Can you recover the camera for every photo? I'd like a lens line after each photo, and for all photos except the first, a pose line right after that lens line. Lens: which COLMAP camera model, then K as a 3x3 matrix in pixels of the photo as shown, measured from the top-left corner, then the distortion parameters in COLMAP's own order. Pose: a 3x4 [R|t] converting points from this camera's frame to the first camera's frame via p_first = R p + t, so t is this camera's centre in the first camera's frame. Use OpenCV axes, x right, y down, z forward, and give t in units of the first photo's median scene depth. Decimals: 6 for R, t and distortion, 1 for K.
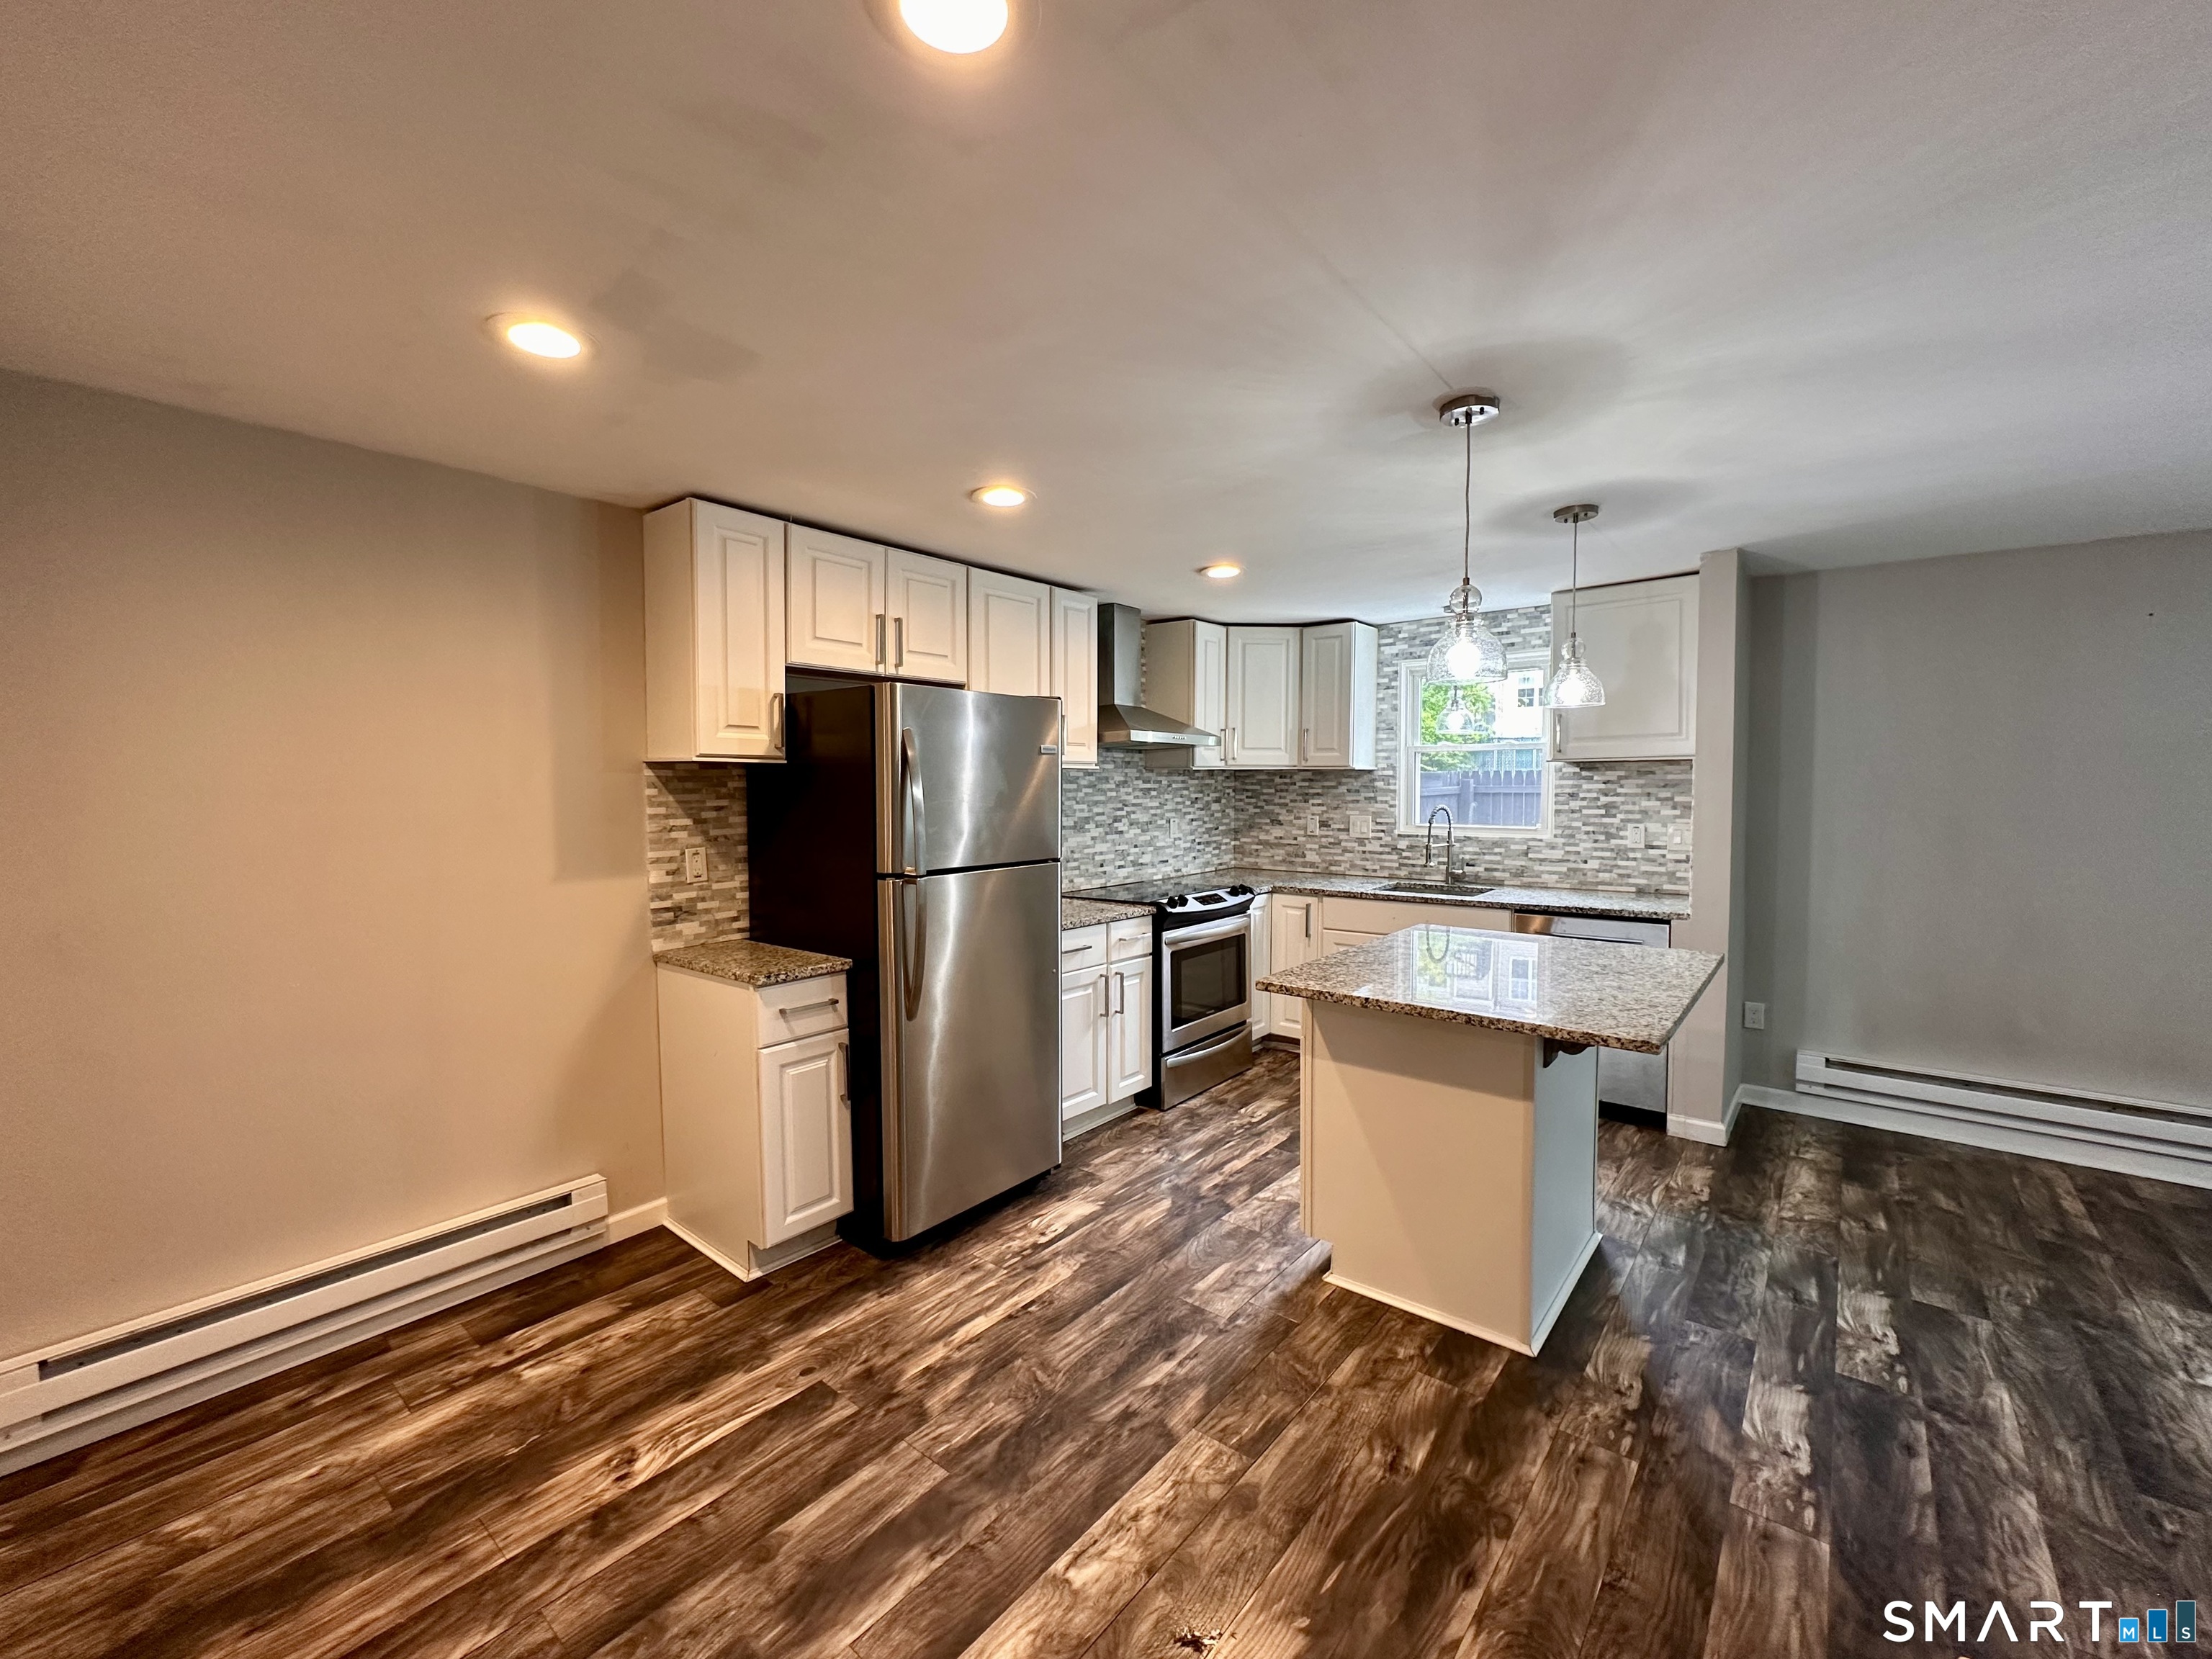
lens RADIAL K [[879.4, 0, 1106.0], [0, 879.4, 829.5], [0, 0, 1]] dist [-0.001638, 0.000273]
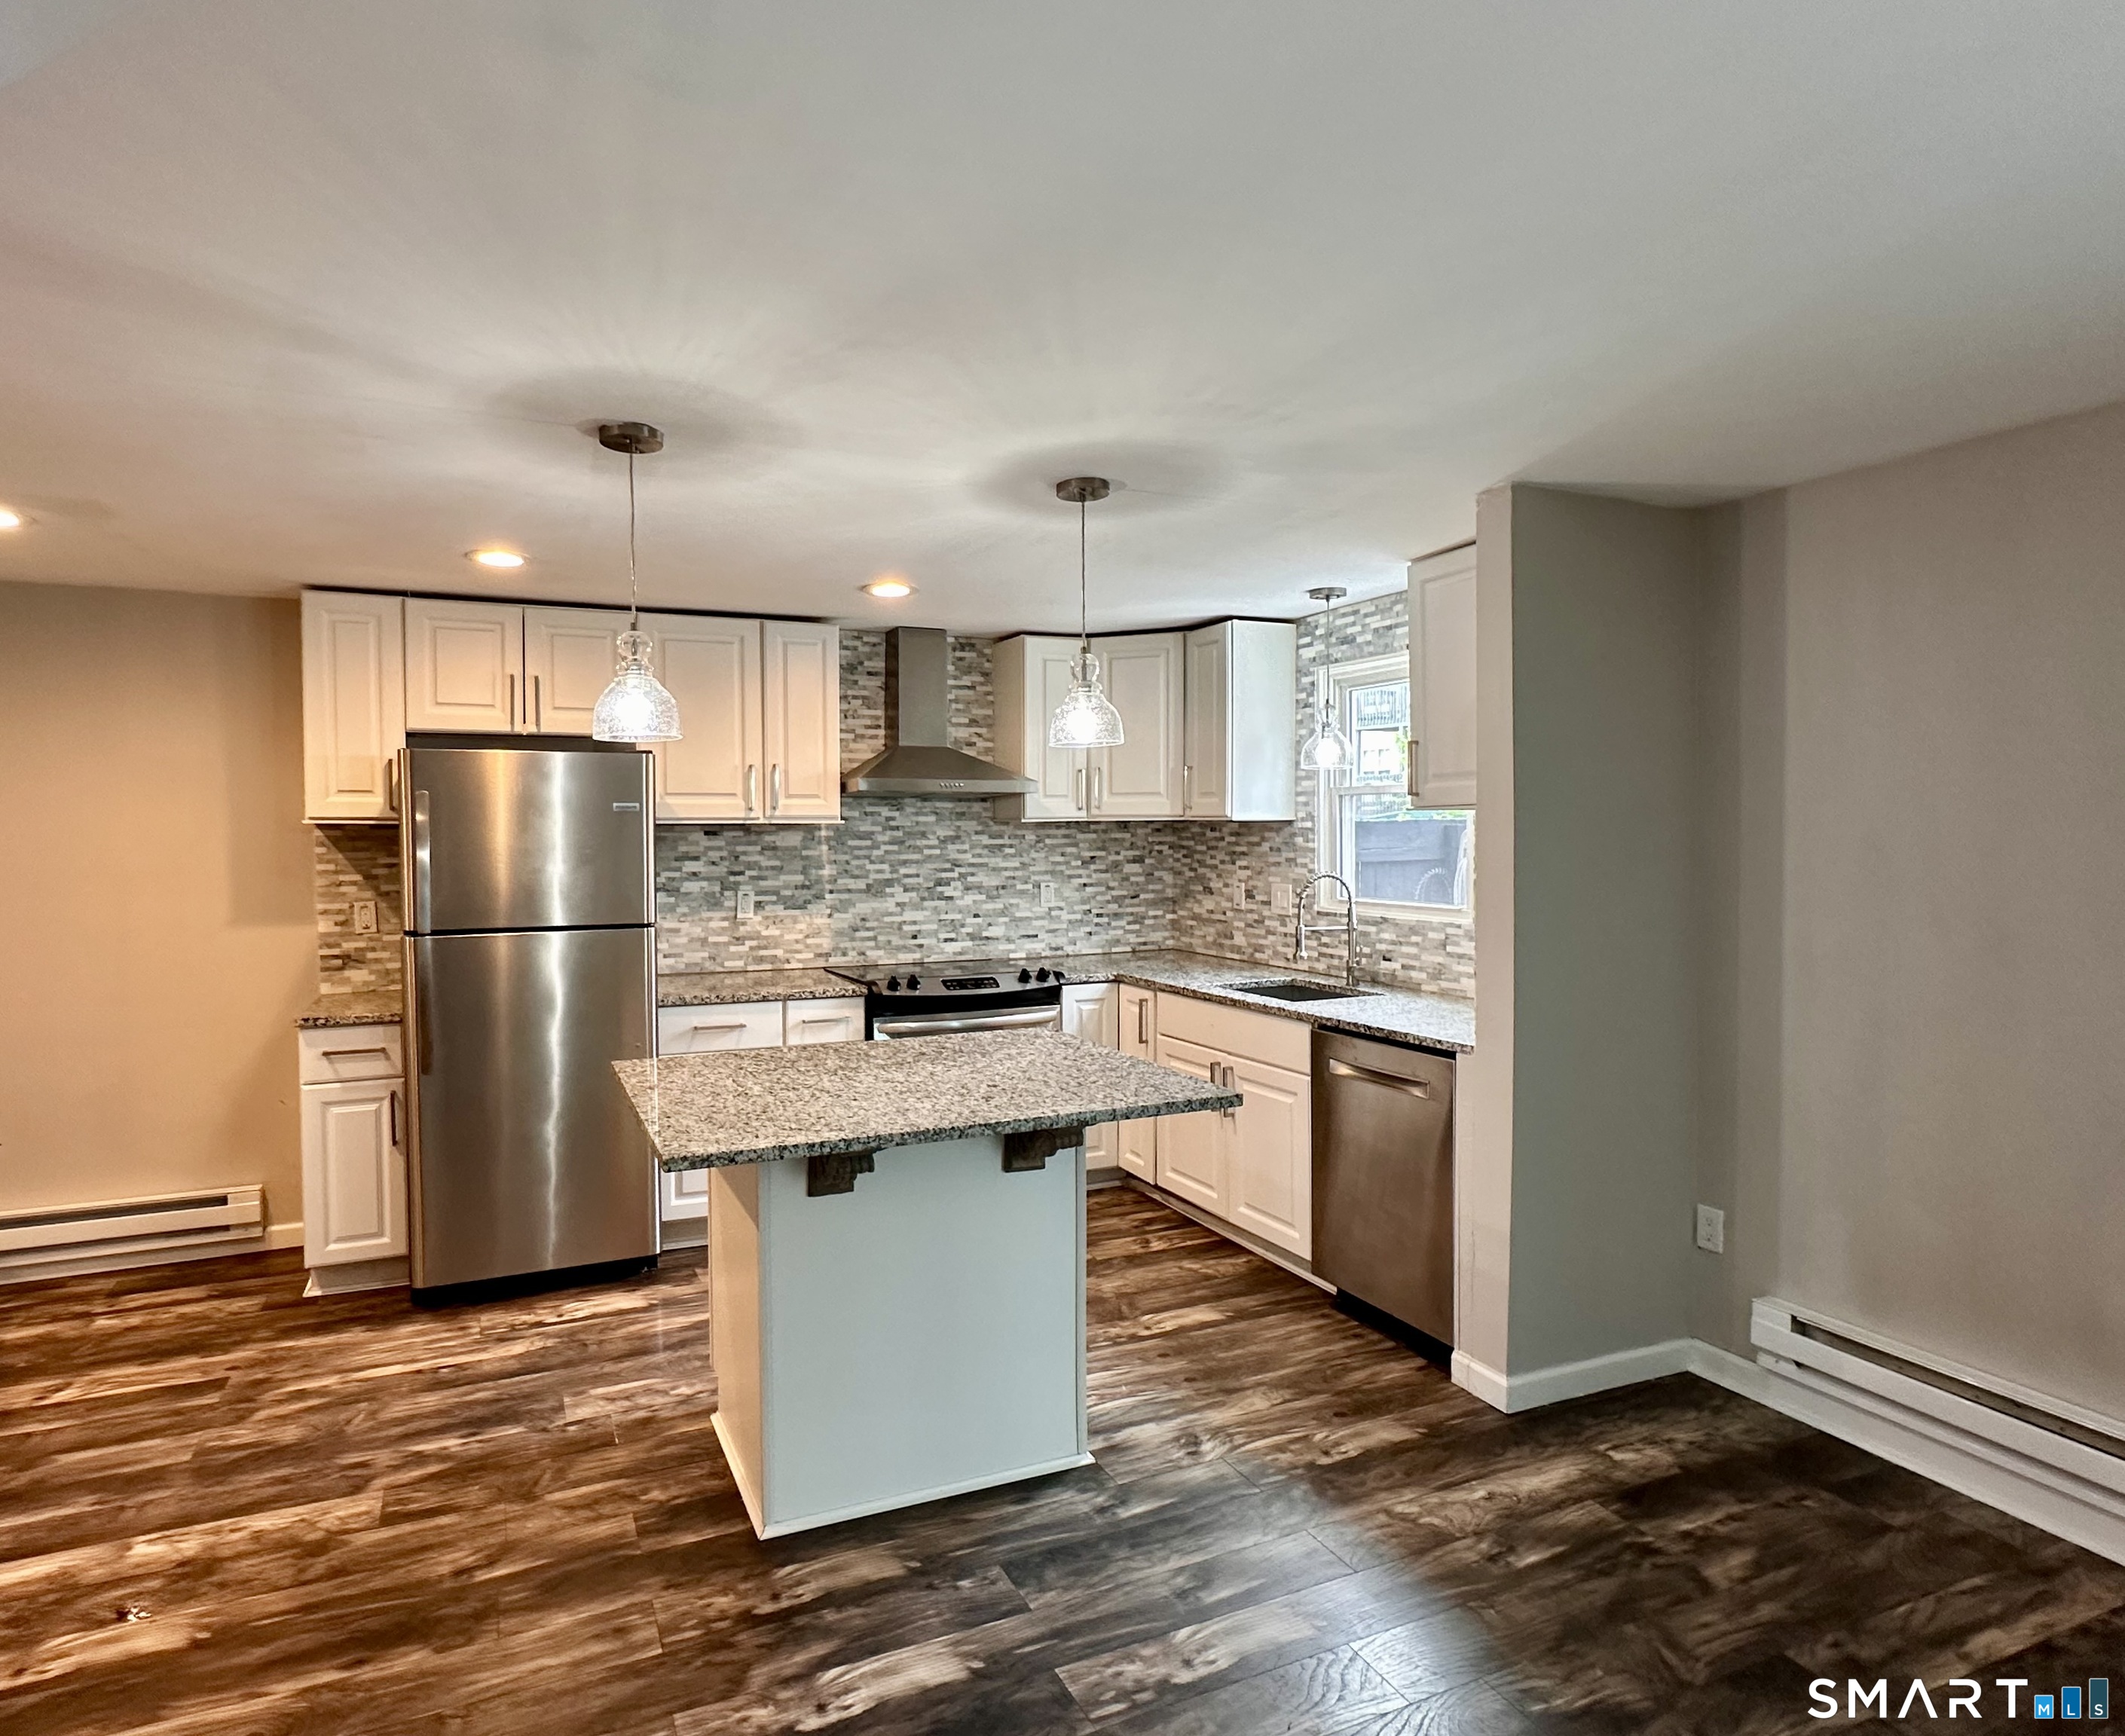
lens RADIAL K [[1125.9, 0, 918.8], [0, 1125.9, 870.4], [0, 0, 1]] dist [0.001518, -0.002359]
pose [[0.888619, 0.014956, -0.458403, 0.800517], [-0.022210, 0.999699, -0.010438, -0.018963], [0.458109, 0.019456, 0.888683, 0.078599]]
